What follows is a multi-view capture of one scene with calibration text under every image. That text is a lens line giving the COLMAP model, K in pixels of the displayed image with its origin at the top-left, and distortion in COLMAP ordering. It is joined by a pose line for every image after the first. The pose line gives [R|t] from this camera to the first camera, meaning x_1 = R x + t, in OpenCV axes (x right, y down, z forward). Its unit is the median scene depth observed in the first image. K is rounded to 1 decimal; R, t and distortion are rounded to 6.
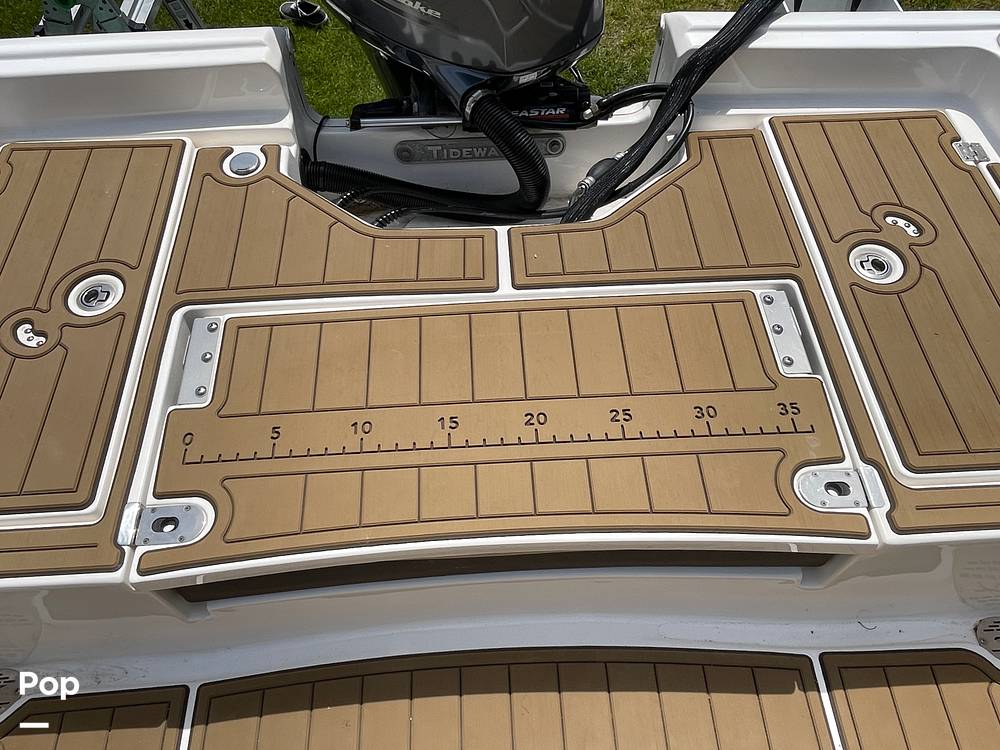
lens RADIAL K [[736.9, 0, 498.1], [0, 736.9, 374.1], [0, 0, 1]] dist [-0.005913, 0.000491]
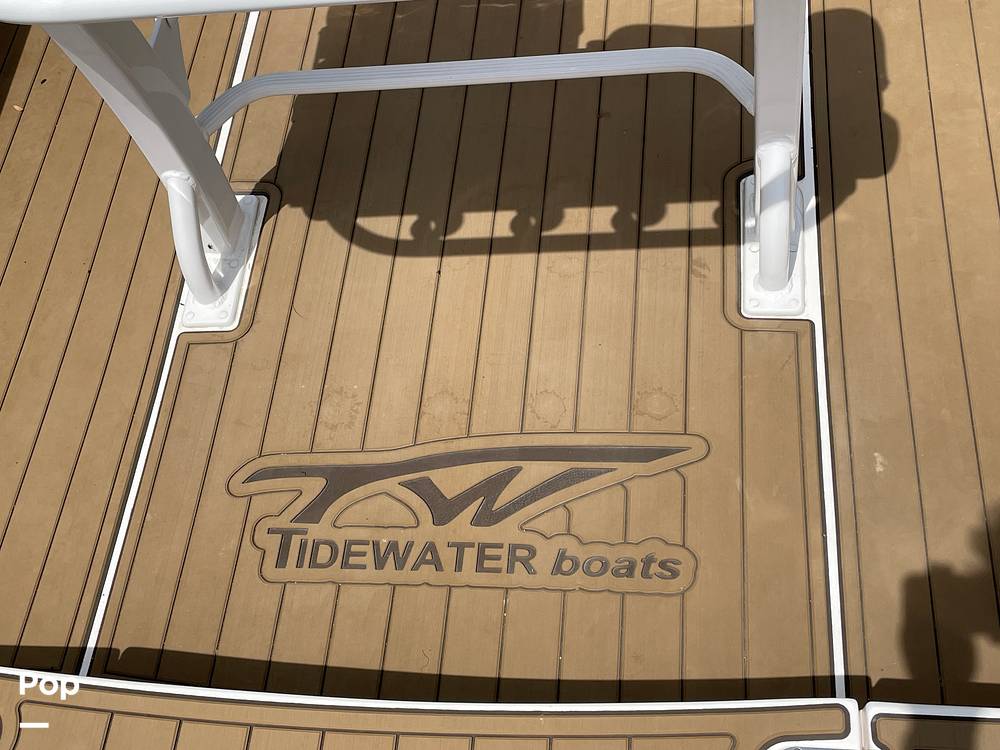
lens RADIAL K [[1230.1, 0, 499.3], [0, 1230.1, 375.6], [0, 0, 1]] dist [0.063463, 0.000000]
pose [[-0.977236, -0.039084, 0.208523, -0.308220], [0.205551, -0.417733, 0.885013, -0.605008], [0.052517, 0.907729, 0.416258, 0.116752]]
